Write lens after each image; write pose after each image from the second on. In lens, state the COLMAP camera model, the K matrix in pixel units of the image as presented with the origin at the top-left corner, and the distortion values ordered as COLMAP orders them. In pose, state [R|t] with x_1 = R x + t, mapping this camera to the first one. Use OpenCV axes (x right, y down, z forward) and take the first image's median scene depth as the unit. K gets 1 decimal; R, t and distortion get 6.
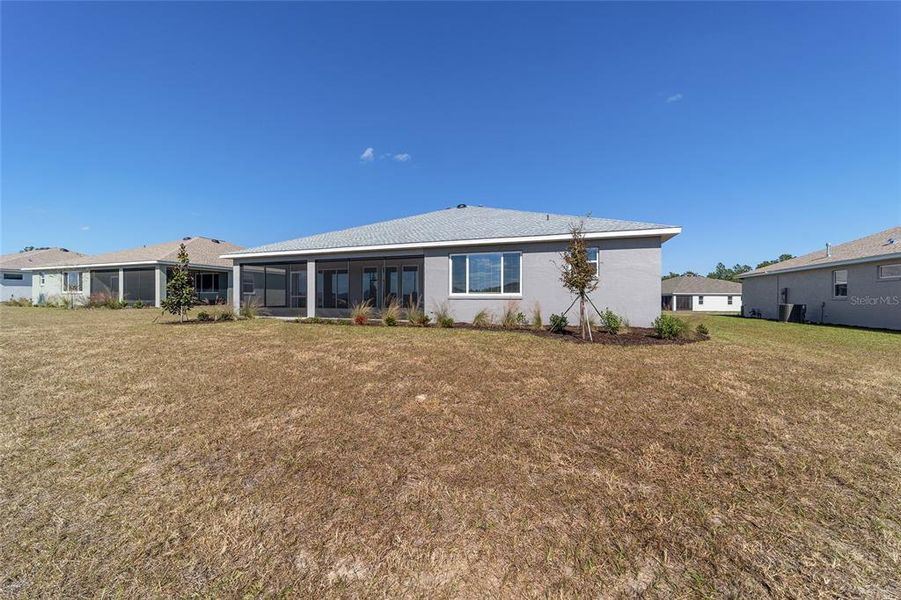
lens RADIAL K [[348.0, 0, 453.1], [0, 348.0, 299.9], [0, 0, 1]] dist [-0.015471, 0.000311]
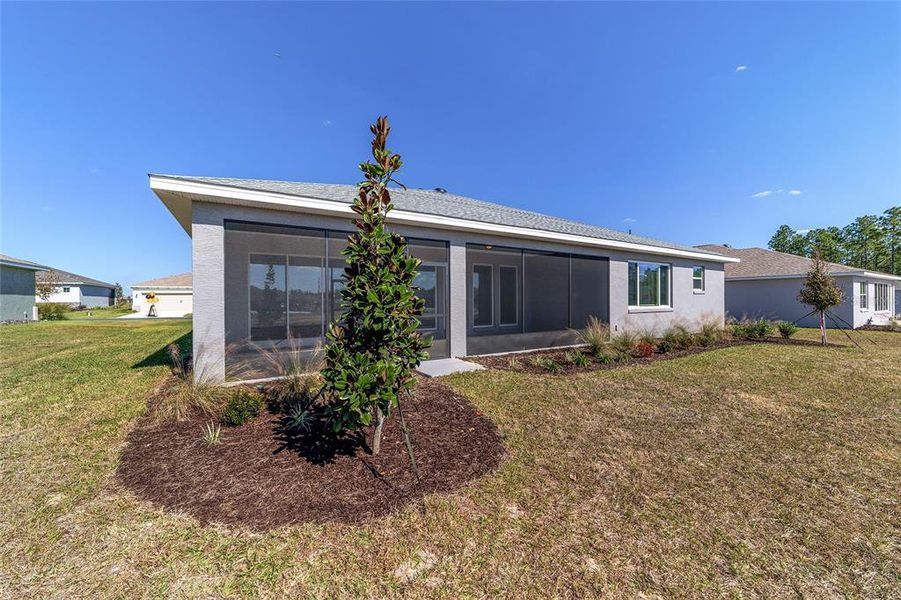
lens RADIAL K [[348.0, 0, 453.1], [0, 348.0, 299.9], [0, 0, 1]] dist [-0.015471, 0.000311]
pose [[0.621392, -0.002662, 0.783495, -0.811200], [0.008918, 0.999953, -0.003676, -0.029548], [-0.783449, 0.009271, 0.621387, 0.703293]]
